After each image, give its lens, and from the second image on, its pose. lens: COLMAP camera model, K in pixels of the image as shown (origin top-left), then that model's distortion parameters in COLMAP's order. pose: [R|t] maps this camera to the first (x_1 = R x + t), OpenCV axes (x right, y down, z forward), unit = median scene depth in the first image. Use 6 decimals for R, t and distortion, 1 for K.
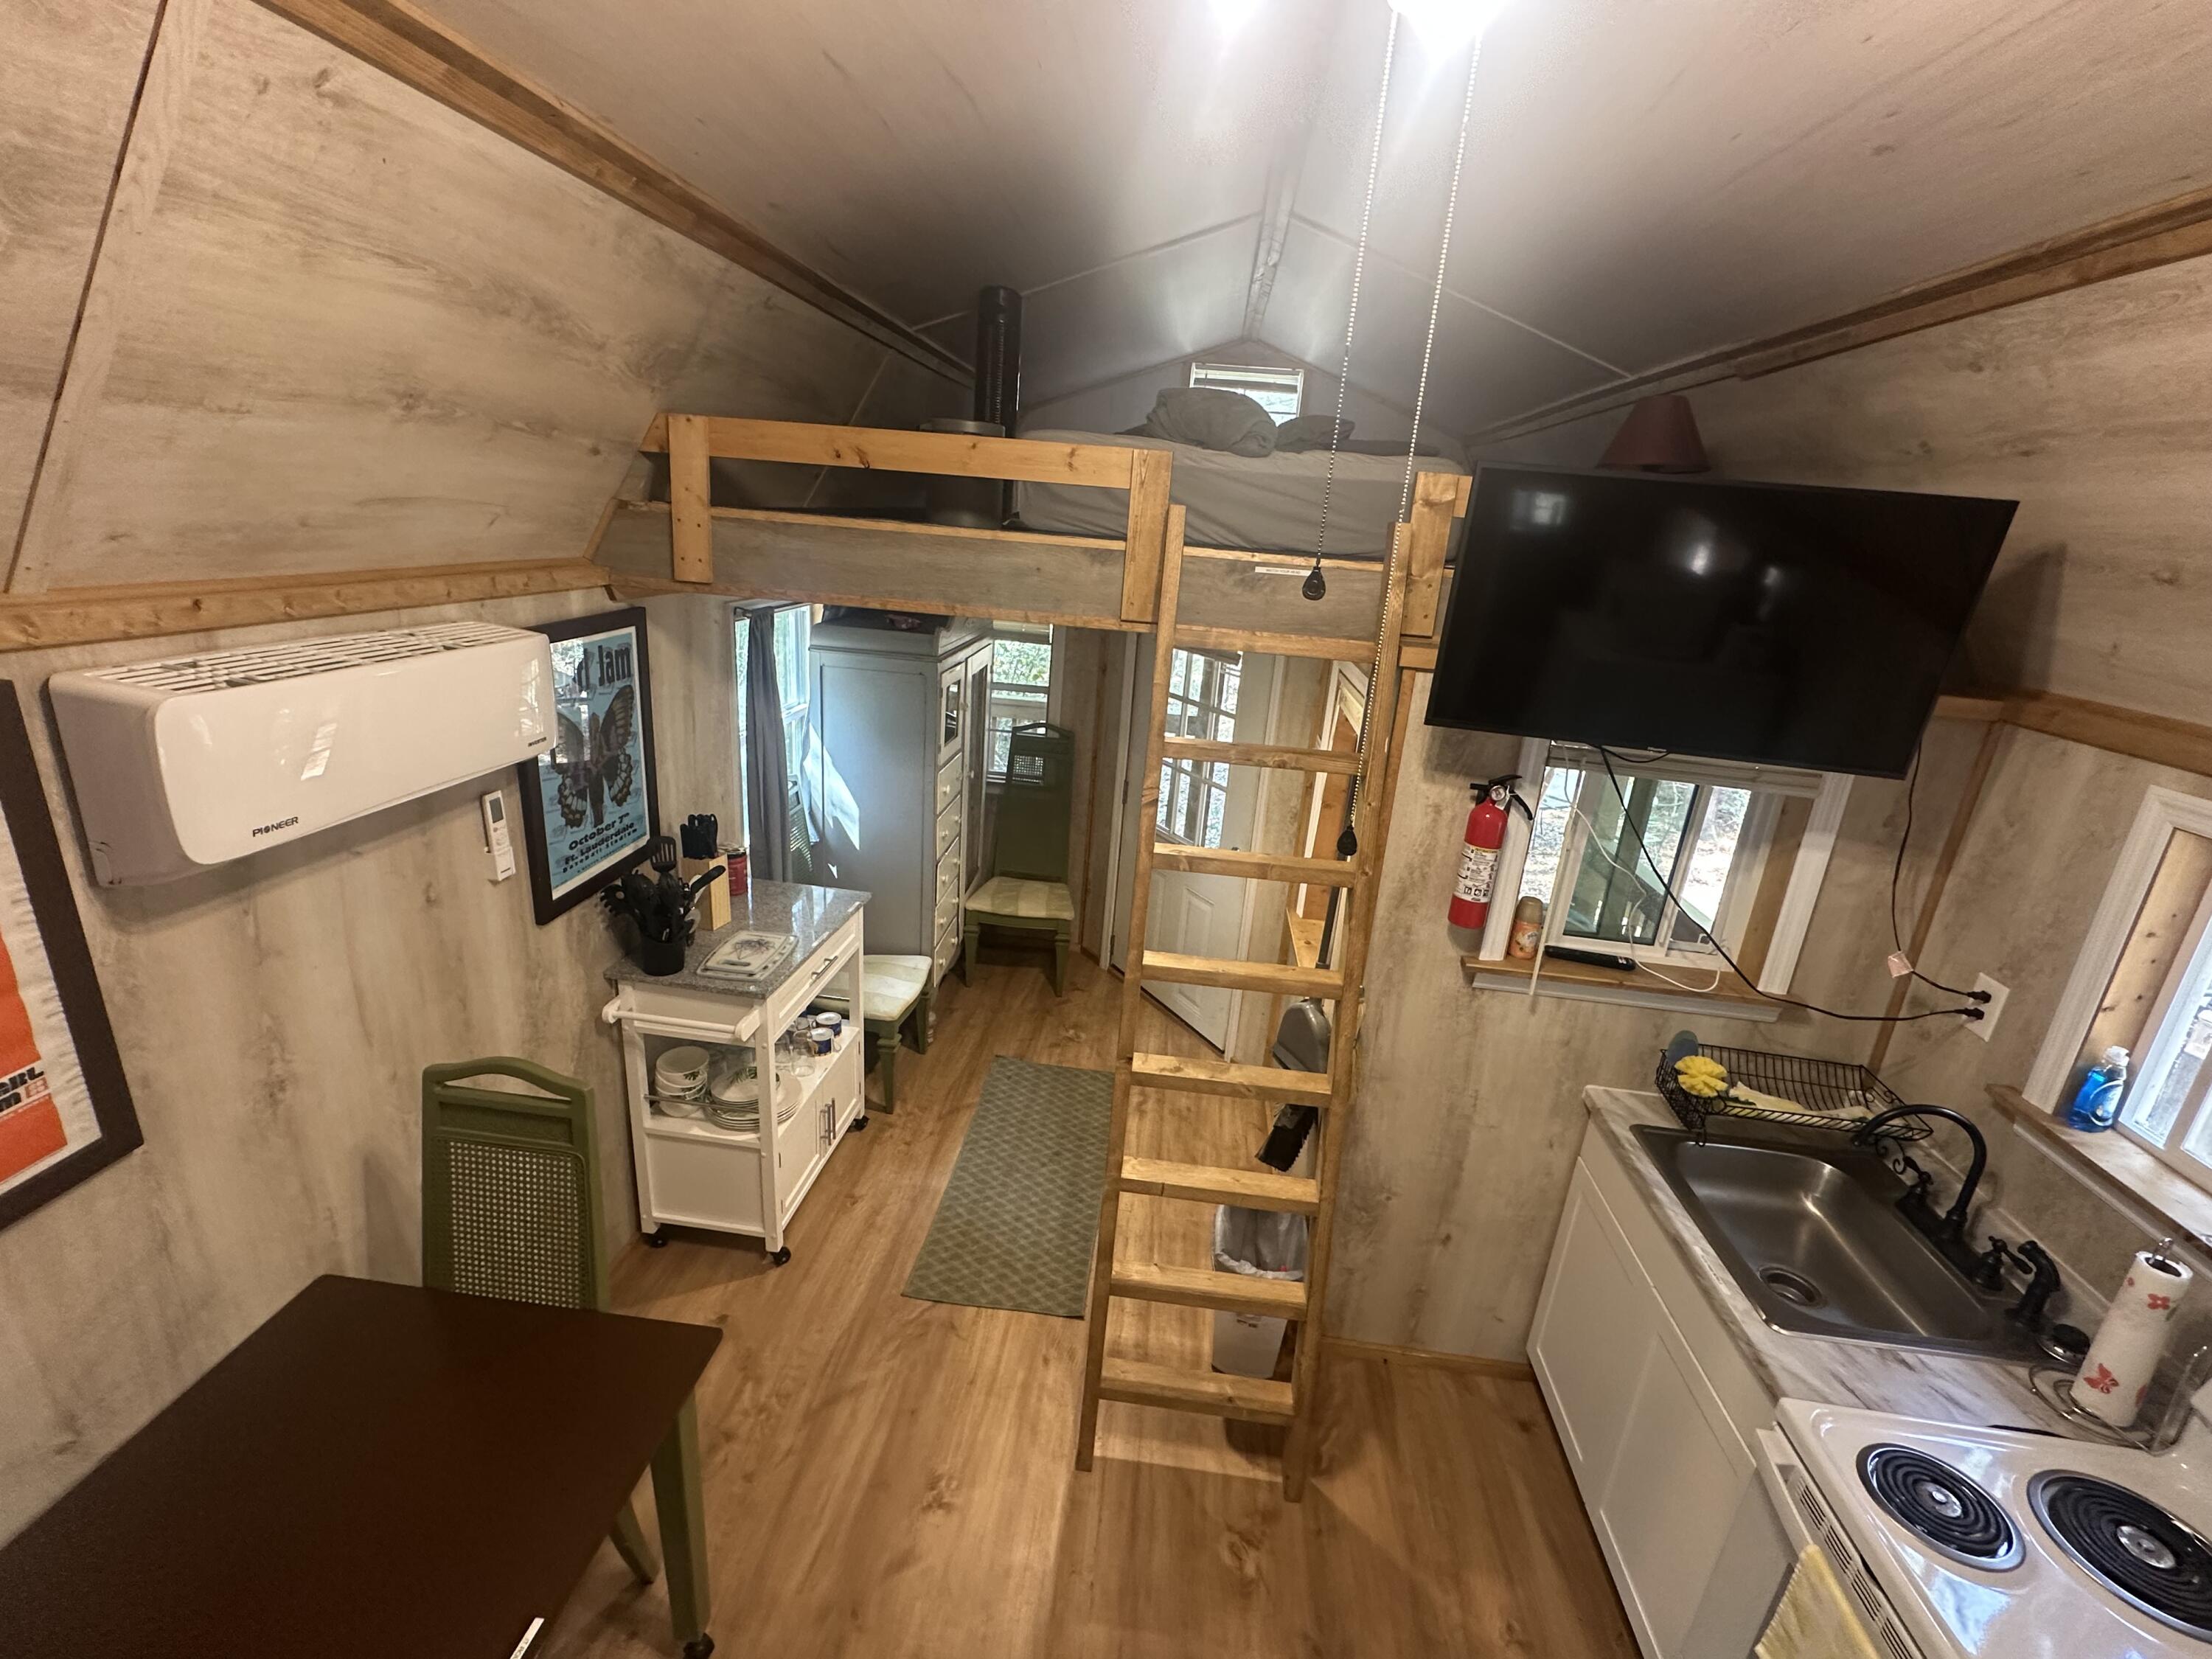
lens RADIAL K [[996.4, 0, 1099.4], [0, 996.4, 836.3], [0, 0, 1]] dist [-0.002524, 0.001136]
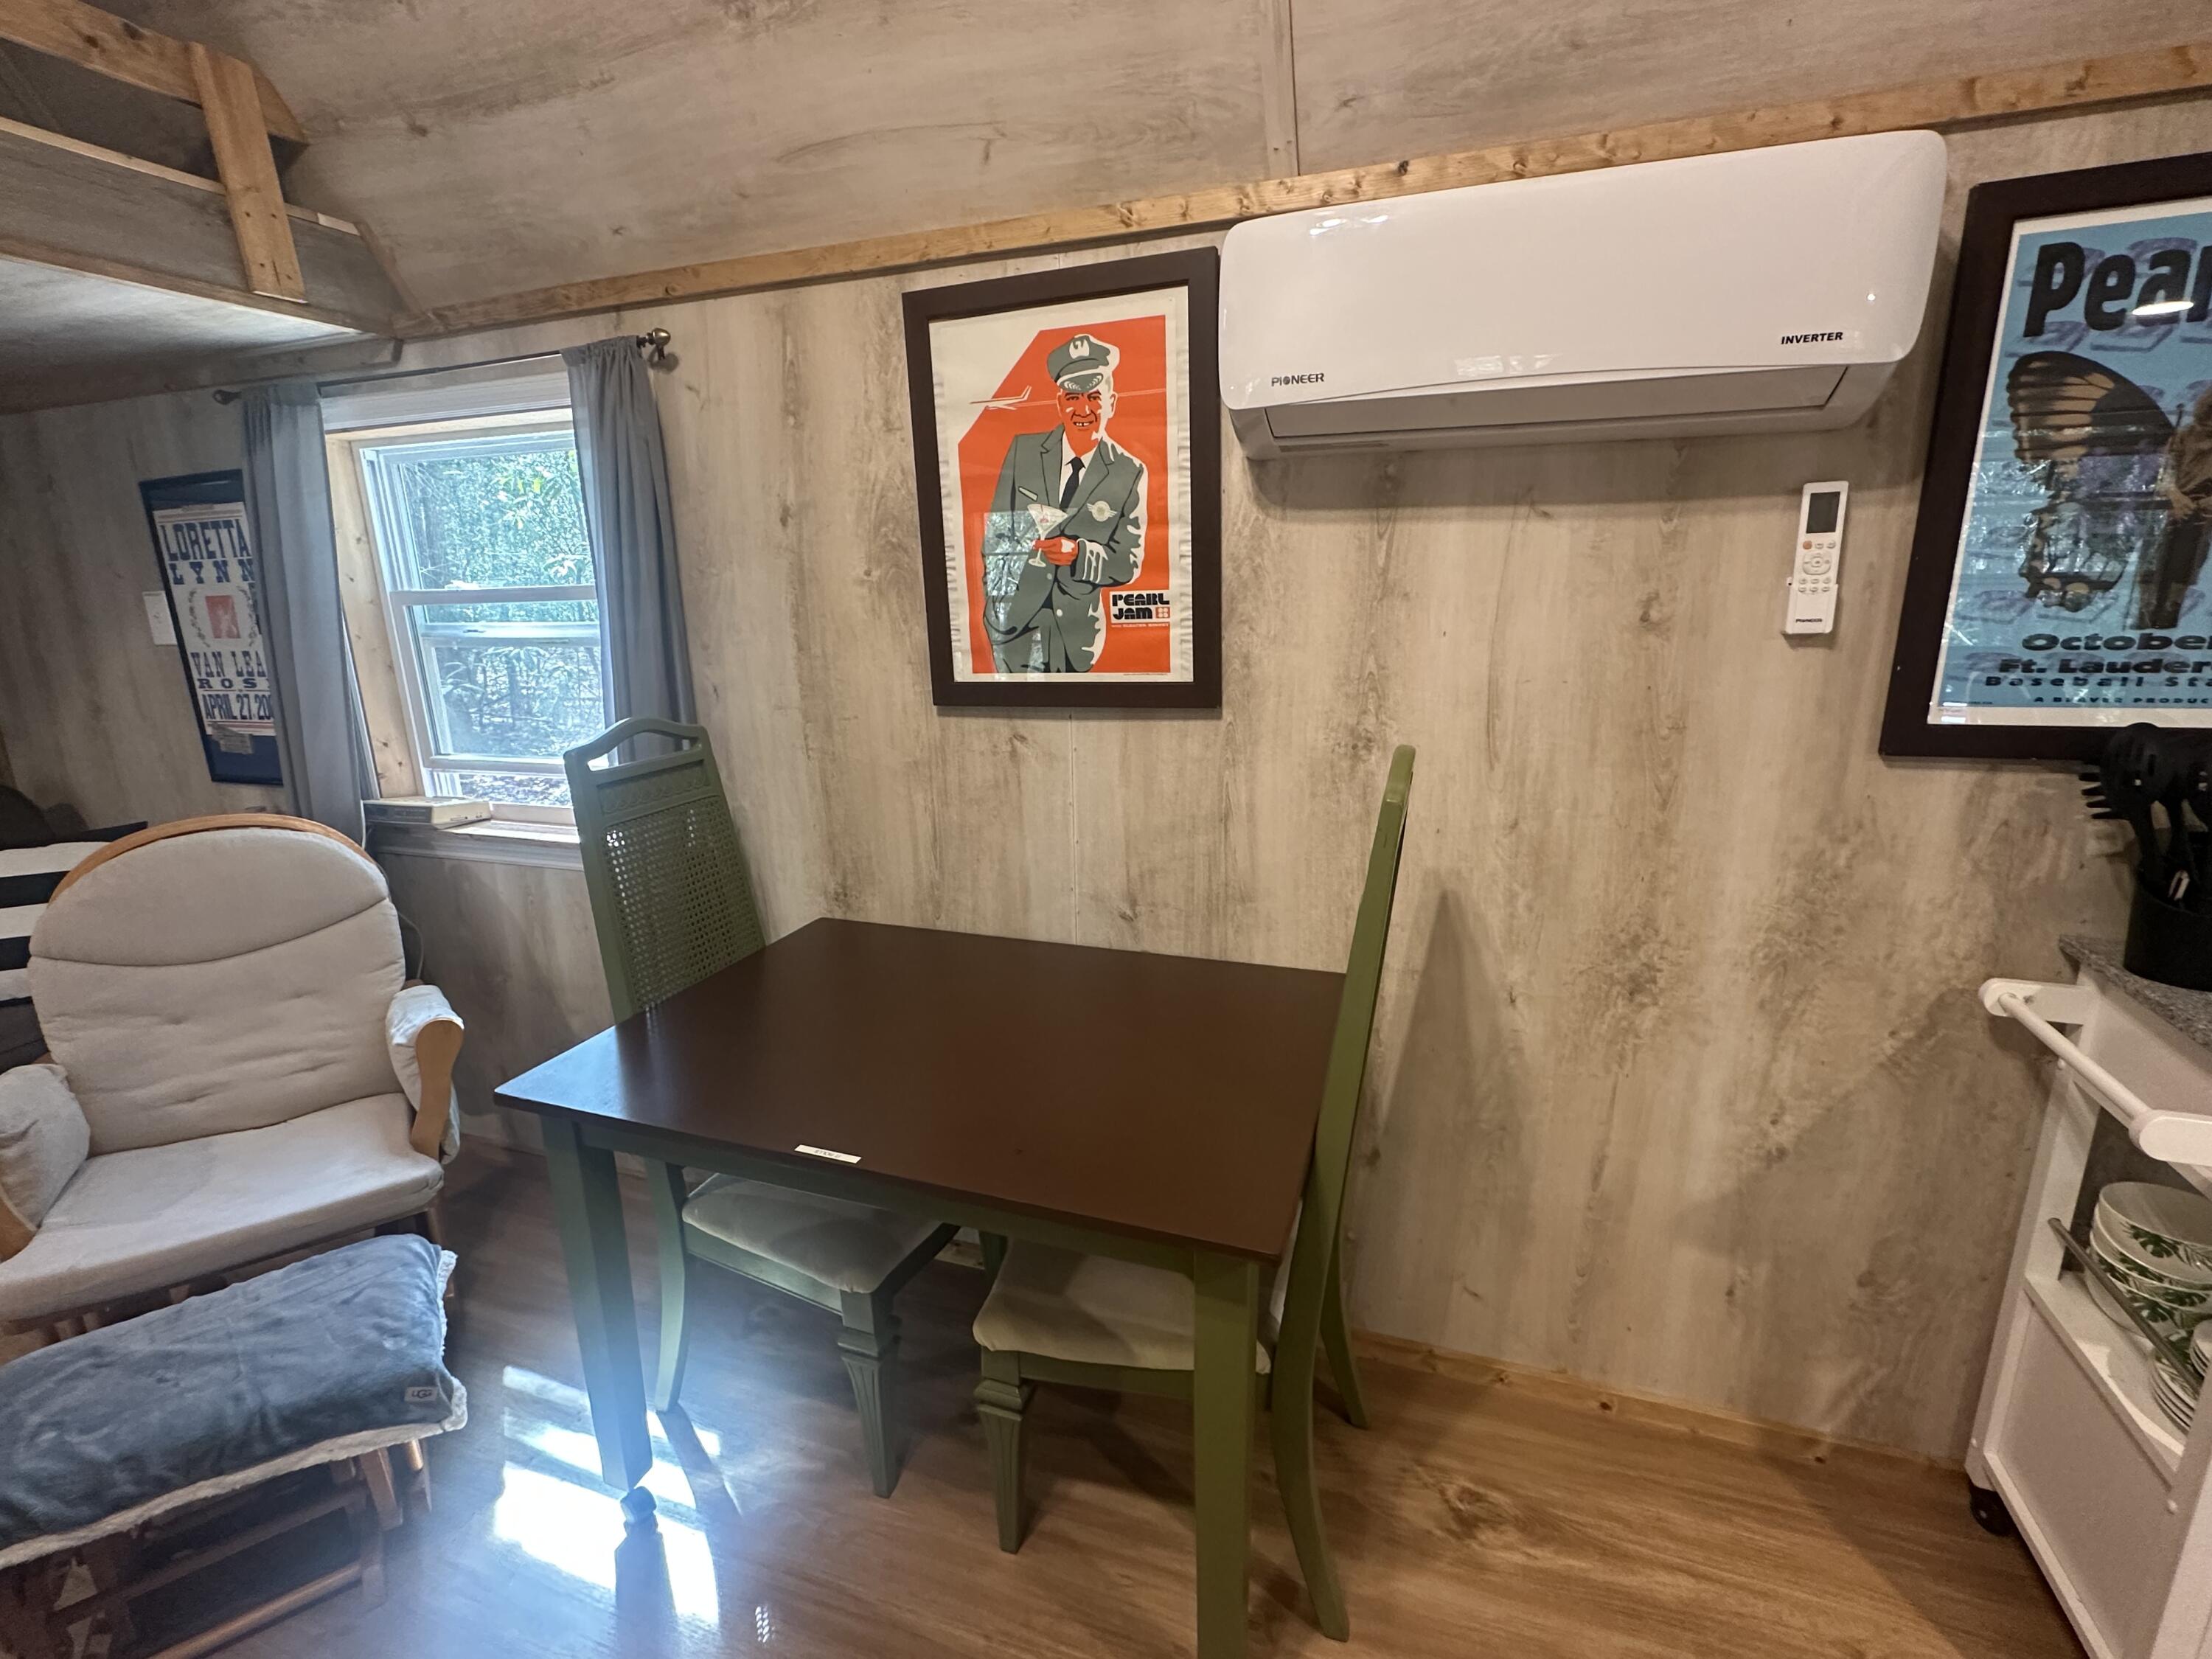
lens RADIAL K [[996.4, 0, 1099.4], [0, 996.4, 836.3], [0, 0, 1]] dist [-0.002524, 0.001136]
pose [[-0.234721, 0.175424, -0.956103, 0.118463], [-0.303093, 0.921338, 0.243454, 0.142238], [0.923602, 0.346932, -0.163088, 0.755749]]
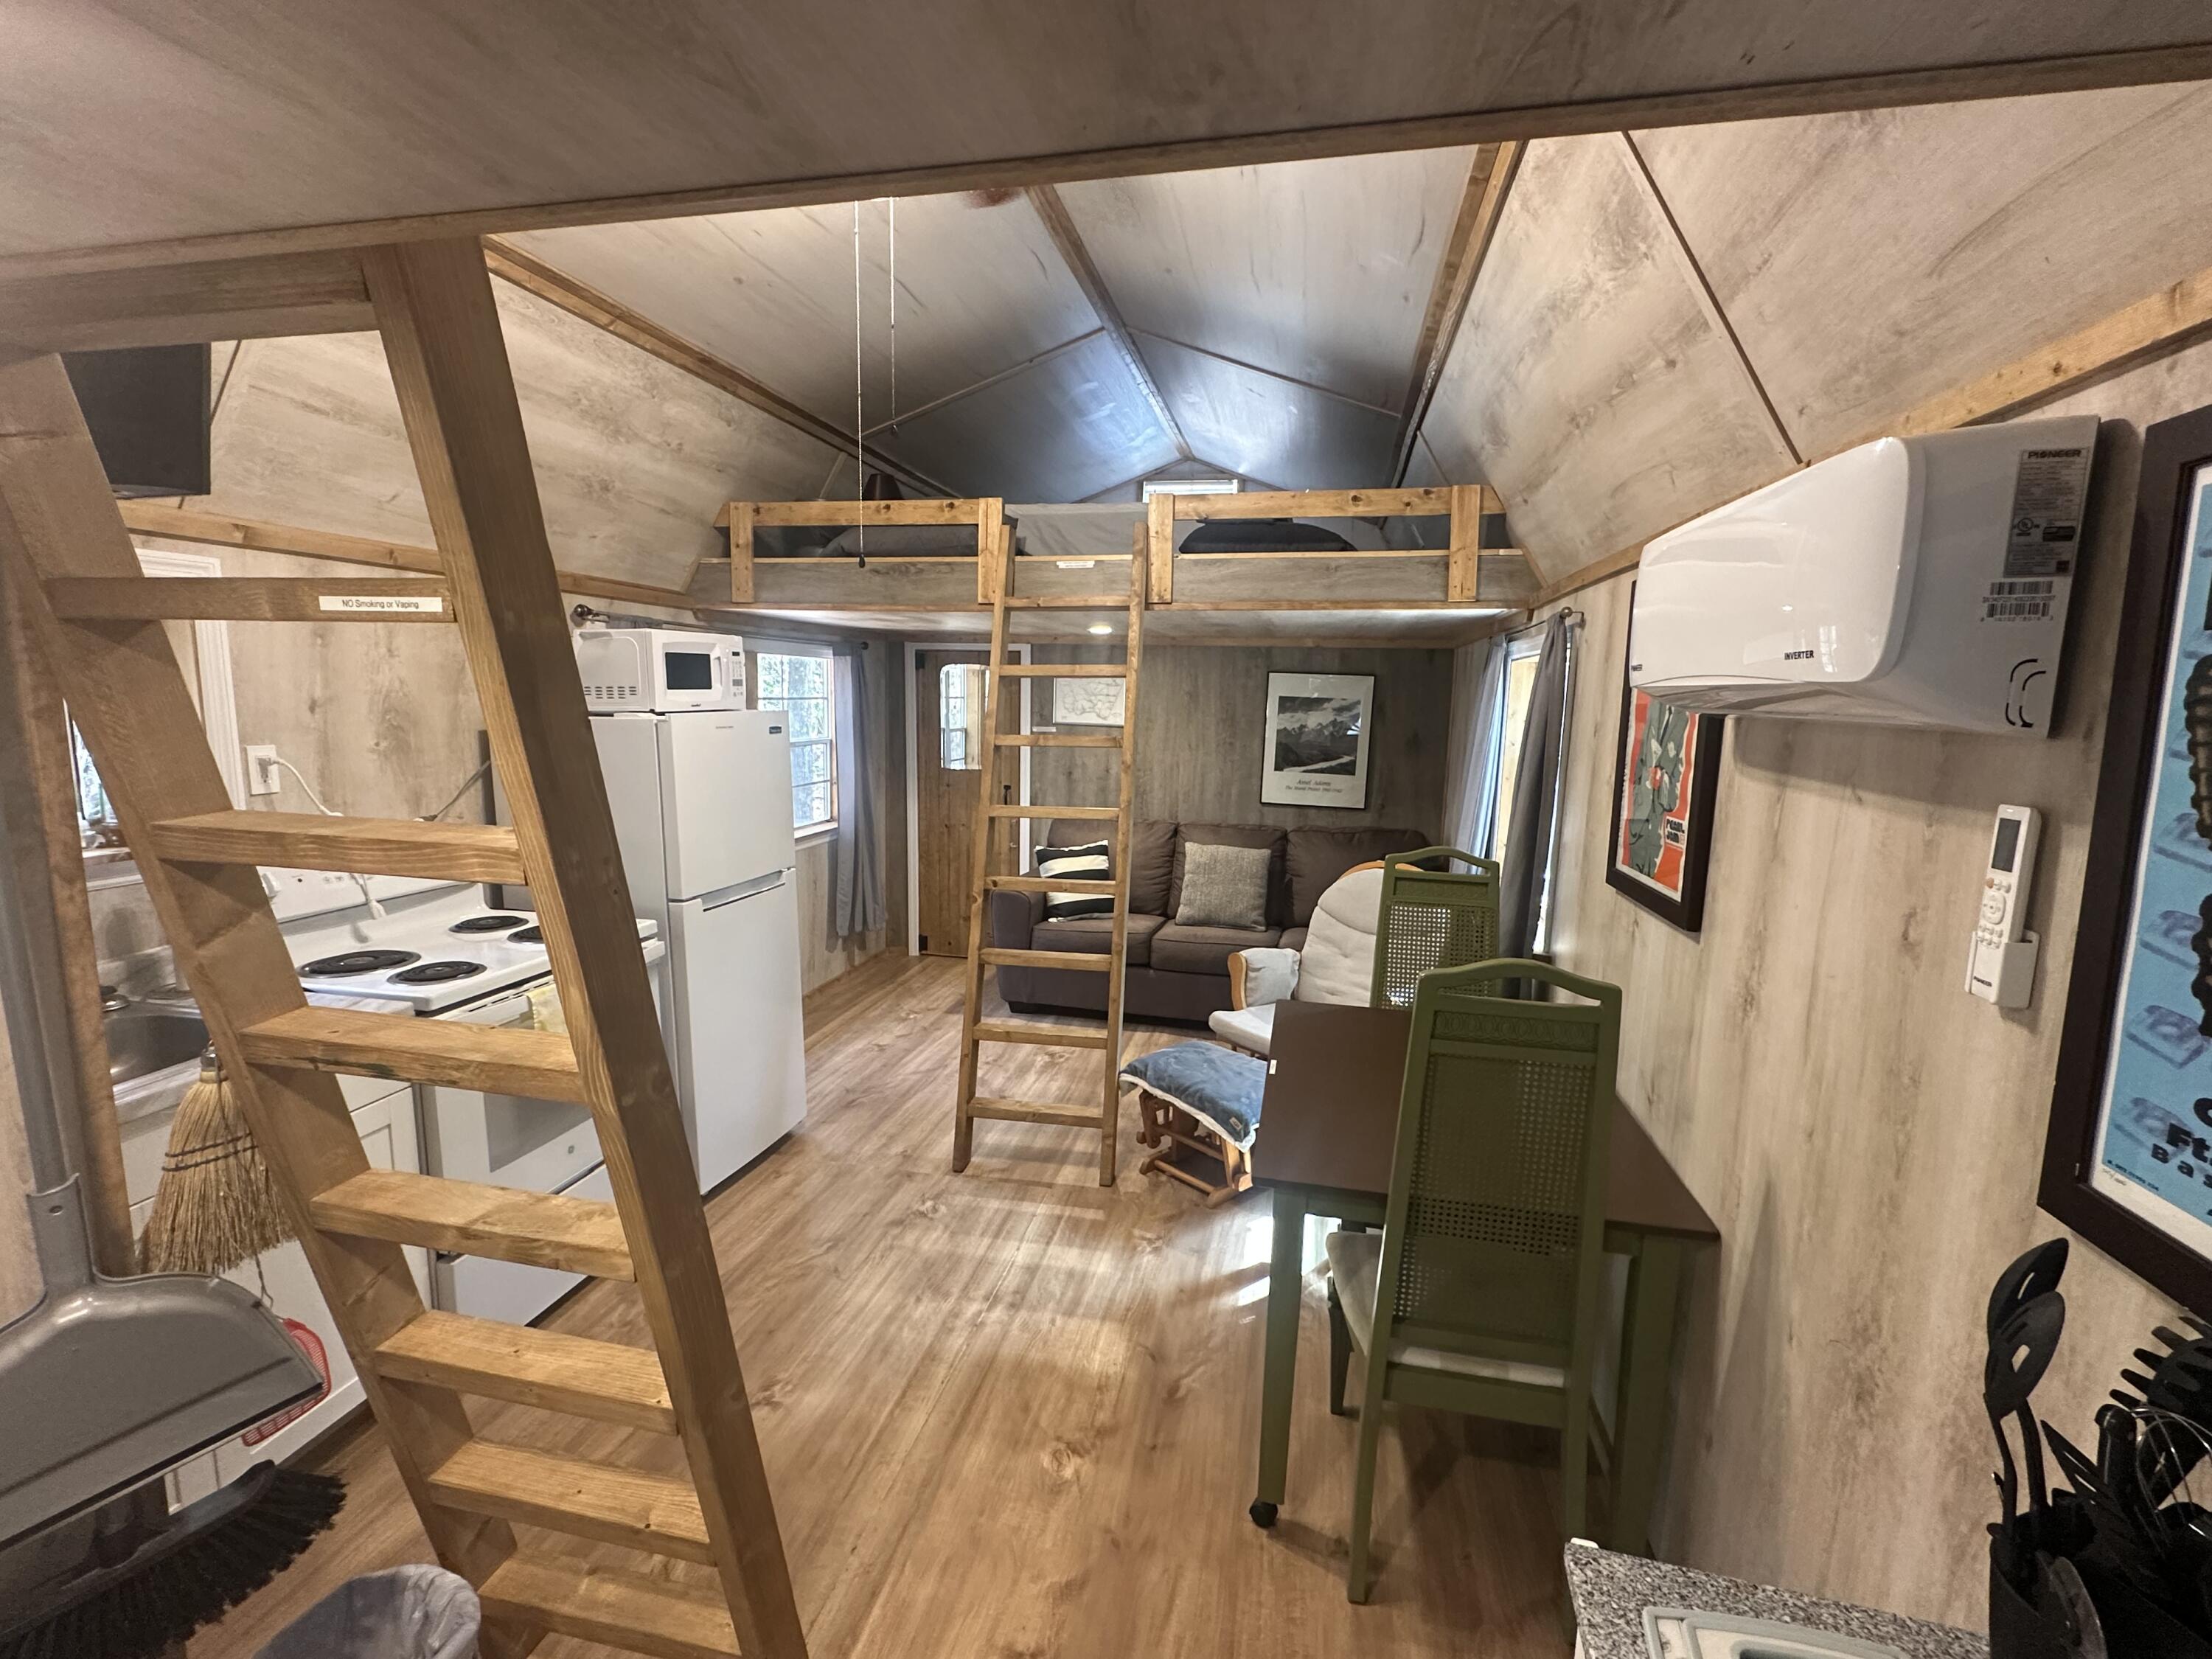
lens RADIAL K [[996.4, 0, 1099.4], [0, 996.4, 836.3], [0, 0, 1]] dist [-0.002524, 0.001136]
pose [[-0.989094, -0.110681, 0.097176, -0.236436], [-0.055124, 0.889999, 0.452619, -0.213544], [-0.136583, 0.442326, -0.886393, 1.456816]]
